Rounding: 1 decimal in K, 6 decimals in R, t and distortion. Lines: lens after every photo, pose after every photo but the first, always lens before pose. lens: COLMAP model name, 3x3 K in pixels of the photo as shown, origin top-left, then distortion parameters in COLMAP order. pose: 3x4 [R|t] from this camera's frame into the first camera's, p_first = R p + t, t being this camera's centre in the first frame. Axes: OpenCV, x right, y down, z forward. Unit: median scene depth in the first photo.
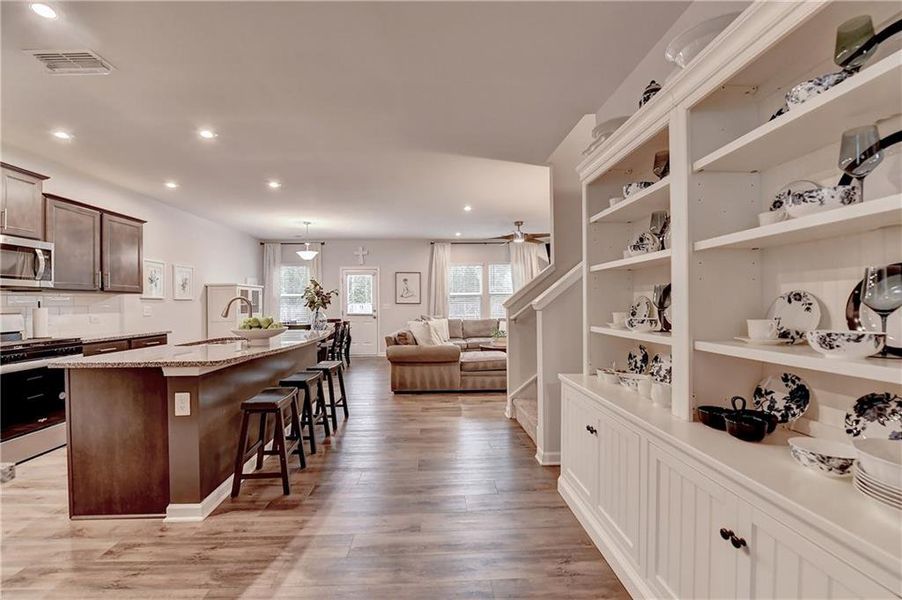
lens RADIAL K [[364.6, 0, 444.1], [0, 364.6, 299.0], [0, 0, 1]] dist [-0.013143, -0.001943]
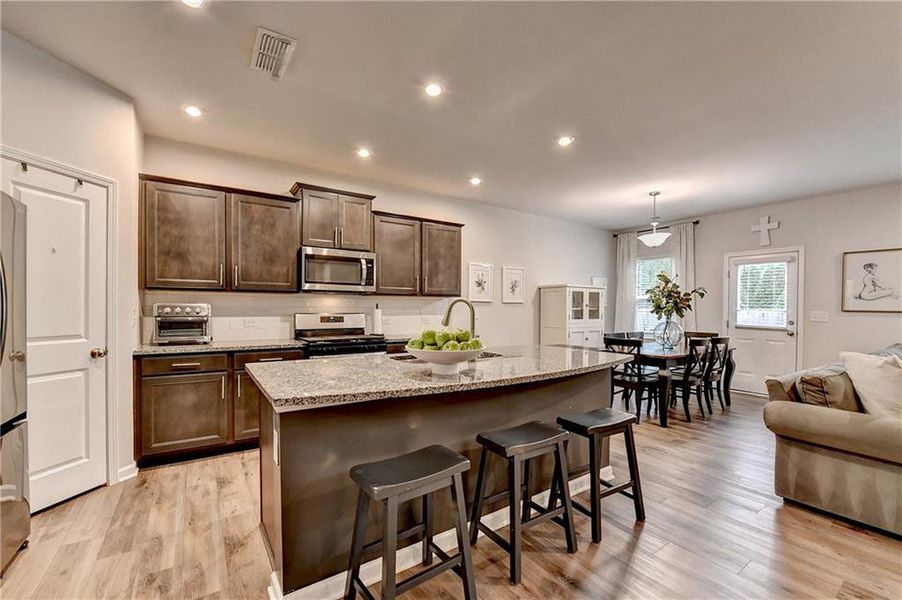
lens RADIAL K [[364.6, 0, 447.8], [0, 364.6, 315.8], [0, 0, 1]] dist [-0.013143, -0.001943]
pose [[0.521768, 0.031108, -0.852520, 0.025050], [-0.000988, 0.999356, 0.035862, 0.002128], [0.853087, -0.017870, 0.521462, 0.394117]]
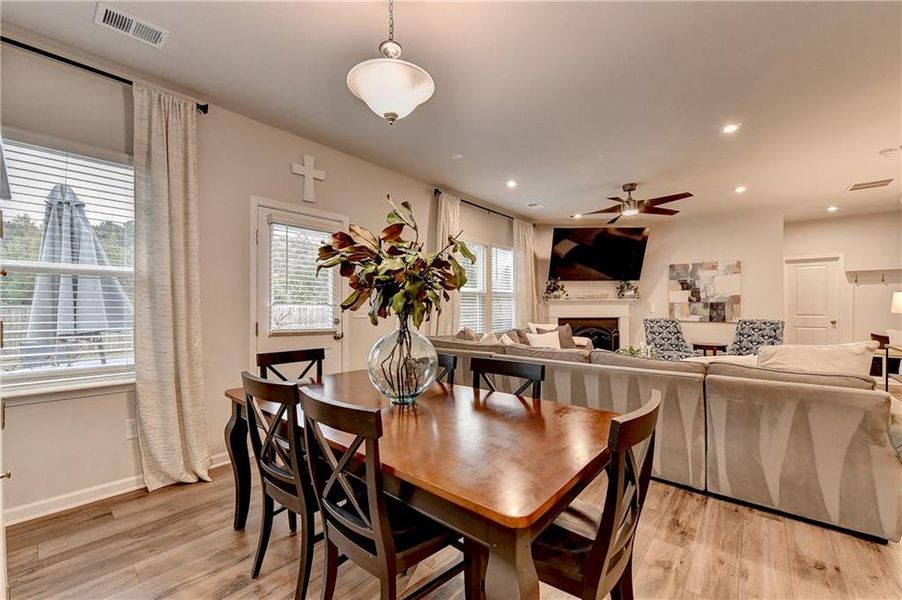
lens RADIAL K [[364.6, 0, 451.4], [0, 364.6, 306.5], [0, 0, 1]] dist [-0.013143, -0.001943]
pose [[0.671886, -0.000444, 0.740655, -0.718810], [-0.008146, 0.999935, 0.007990, 0.019966], [-0.740610, -0.011401, 0.671838, 1.093567]]
